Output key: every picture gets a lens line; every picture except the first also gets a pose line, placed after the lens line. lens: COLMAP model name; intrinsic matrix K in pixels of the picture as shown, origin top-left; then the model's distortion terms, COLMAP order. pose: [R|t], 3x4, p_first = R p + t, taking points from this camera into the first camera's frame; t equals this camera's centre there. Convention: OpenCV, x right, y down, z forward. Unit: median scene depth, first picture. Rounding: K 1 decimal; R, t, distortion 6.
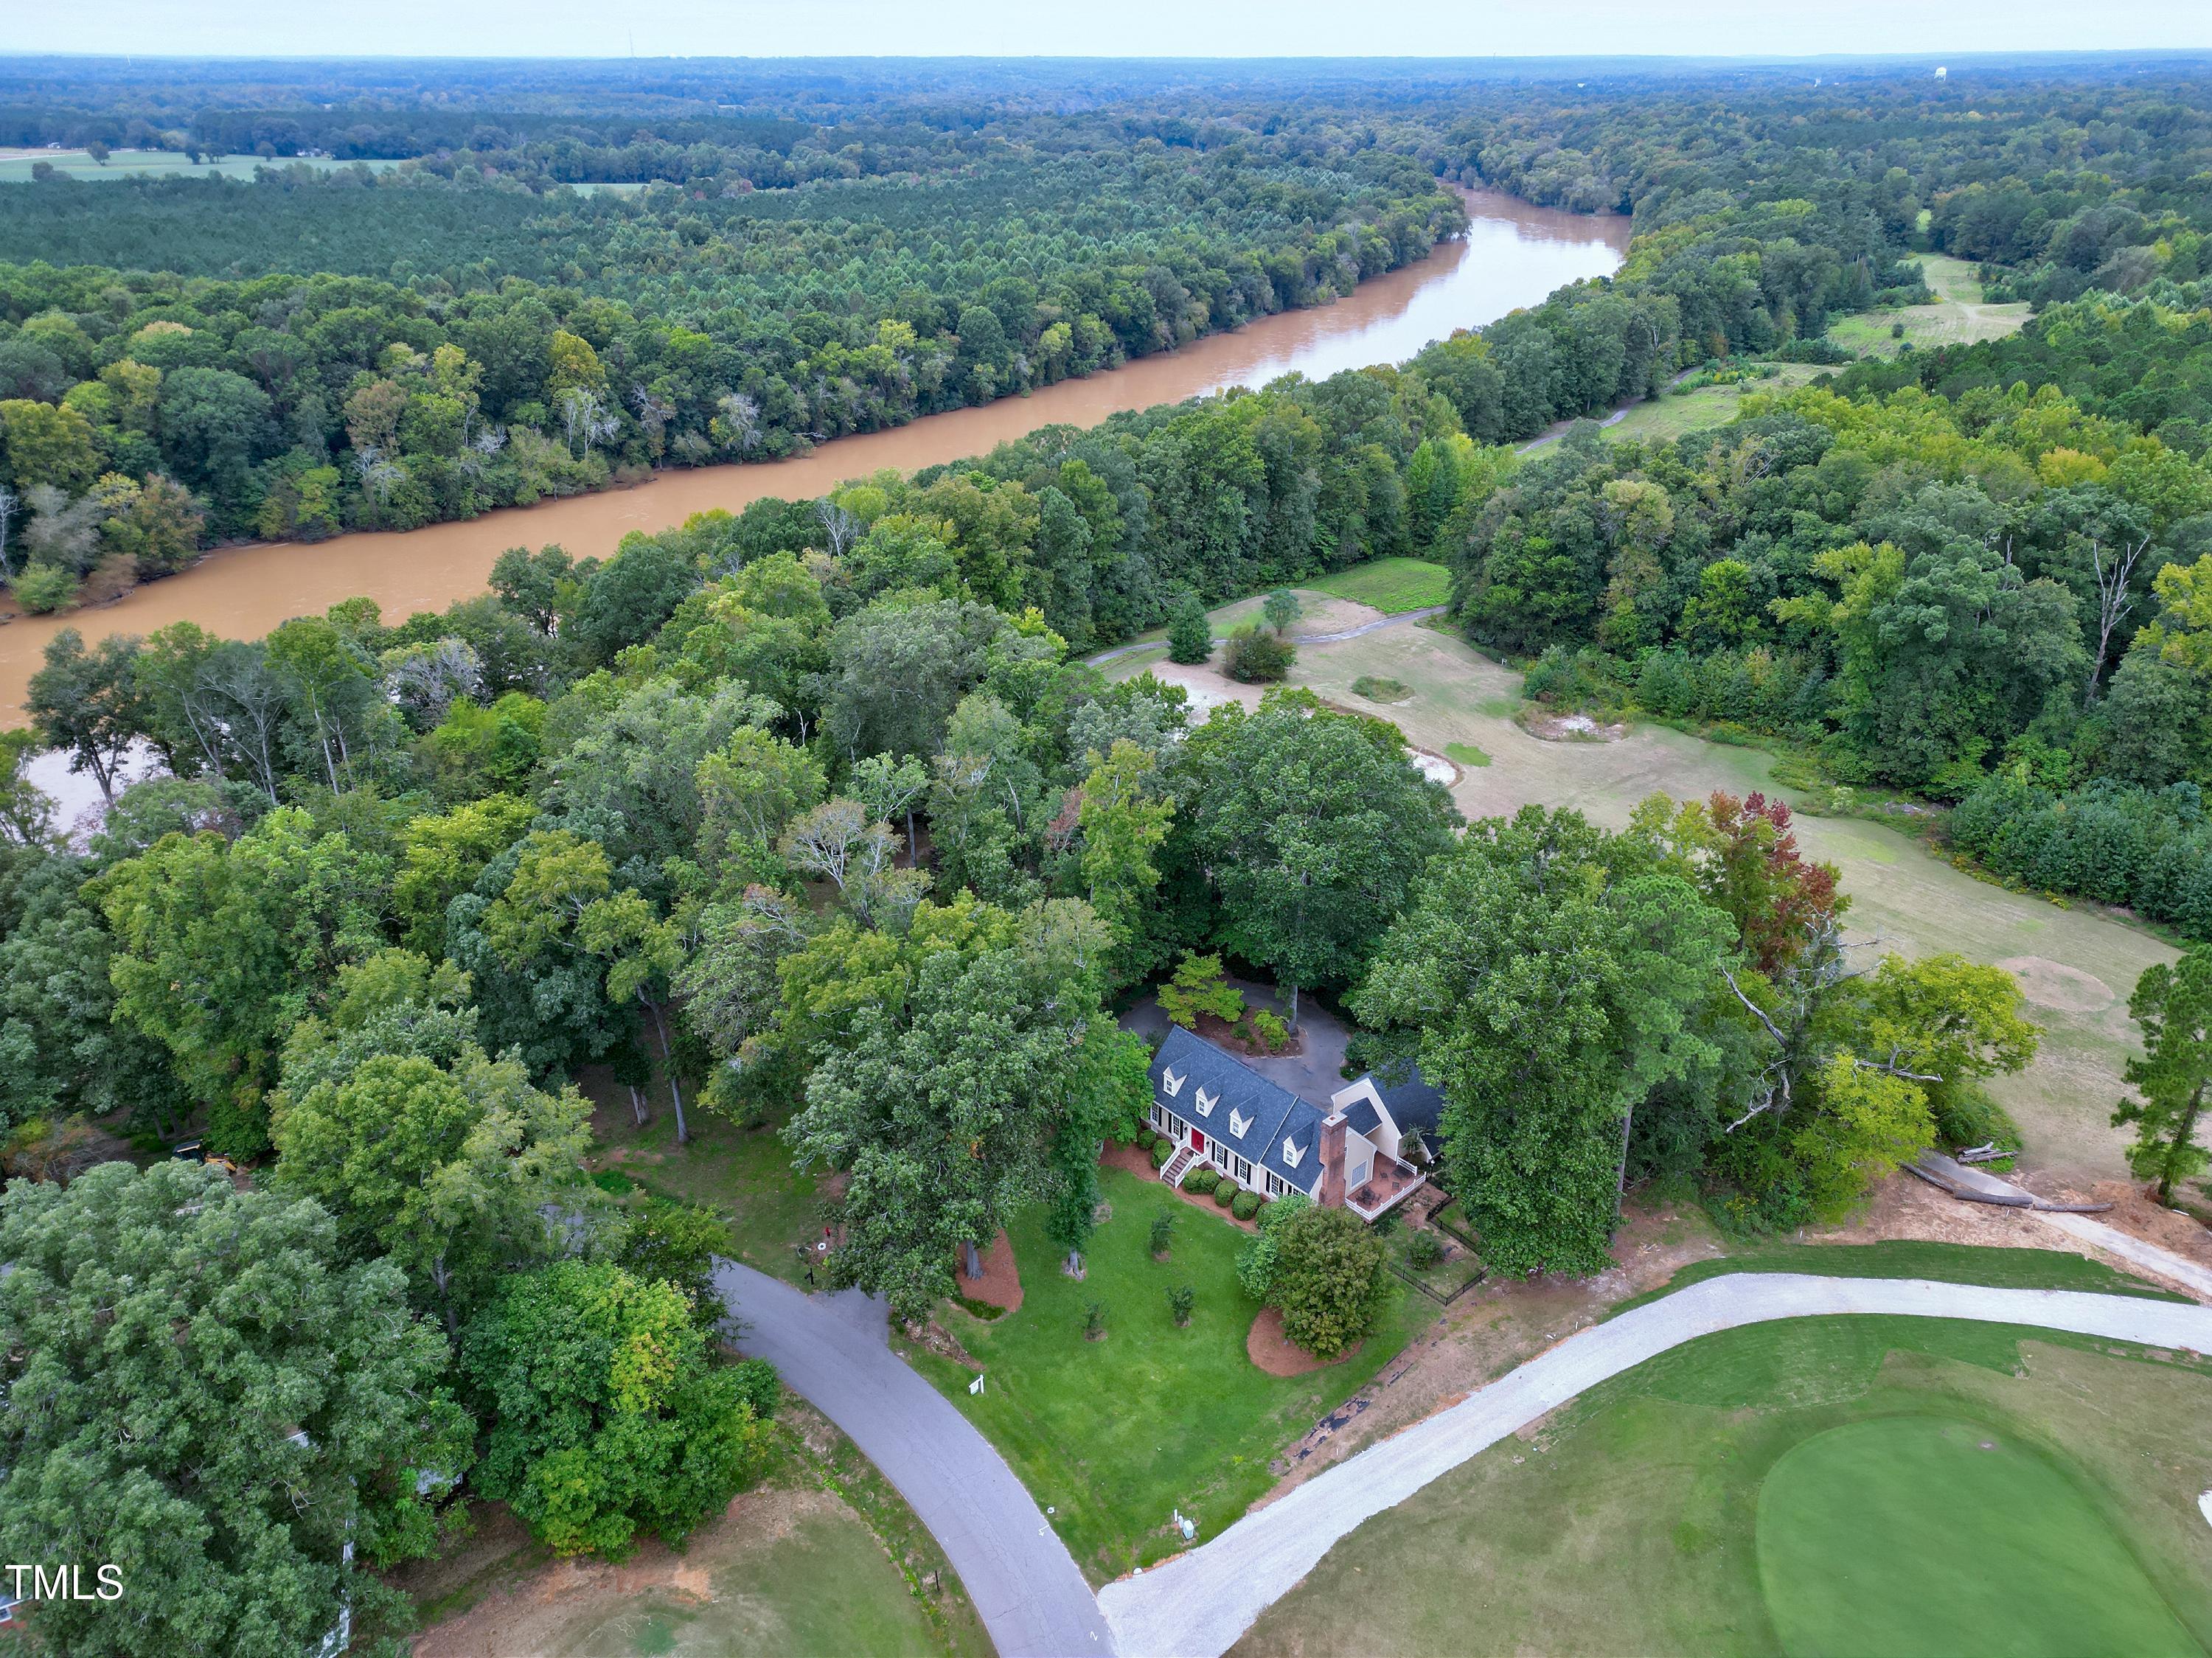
lens RADIAL K [[1554.0, 0, 1106.0], [0, 1554.0, 829.0], [0, 0, 1]] dist [0.089901, -0.099100]
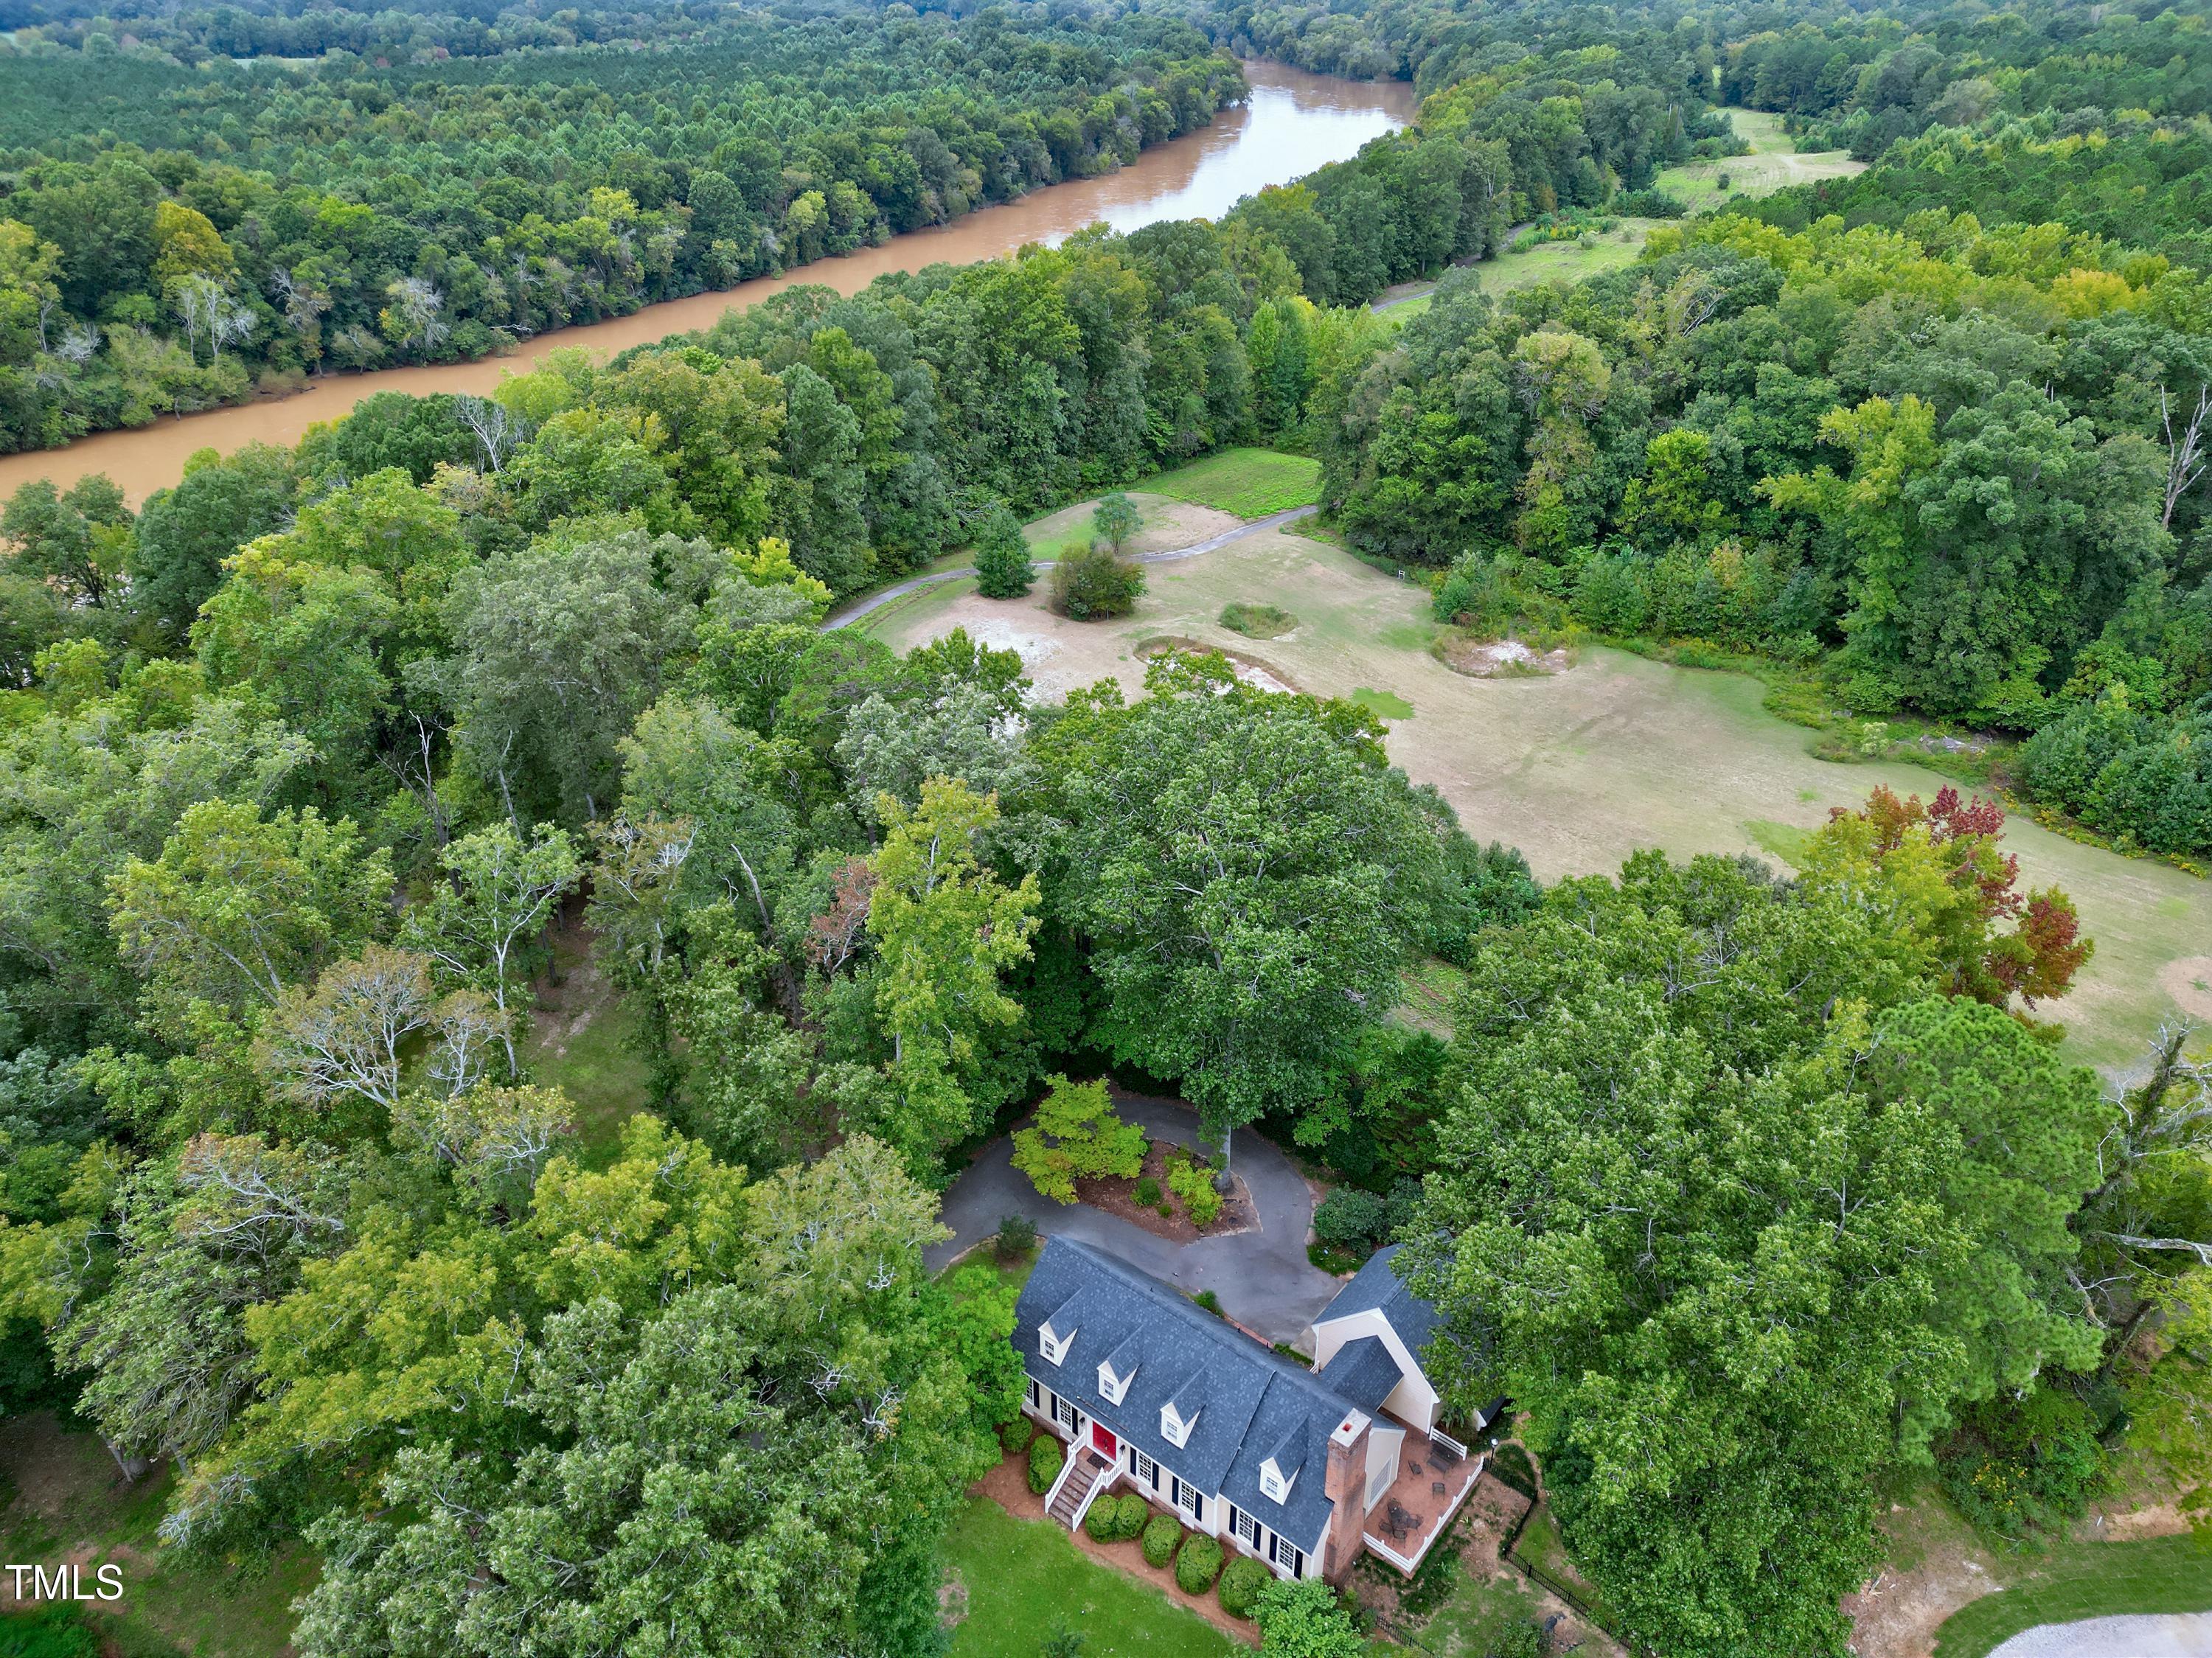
lens RADIAL K [[1554.0, 0, 1106.0], [0, 1554.0, 829.0], [0, 0, 1]] dist [0.089901, -0.099100]
pose [[0.989999, -0.071265, 0.121753, 0.001921], [0.064101, 0.996029, 0.061786, -0.037683], [-0.125672, -0.053363, 0.990636, 0.234608]]
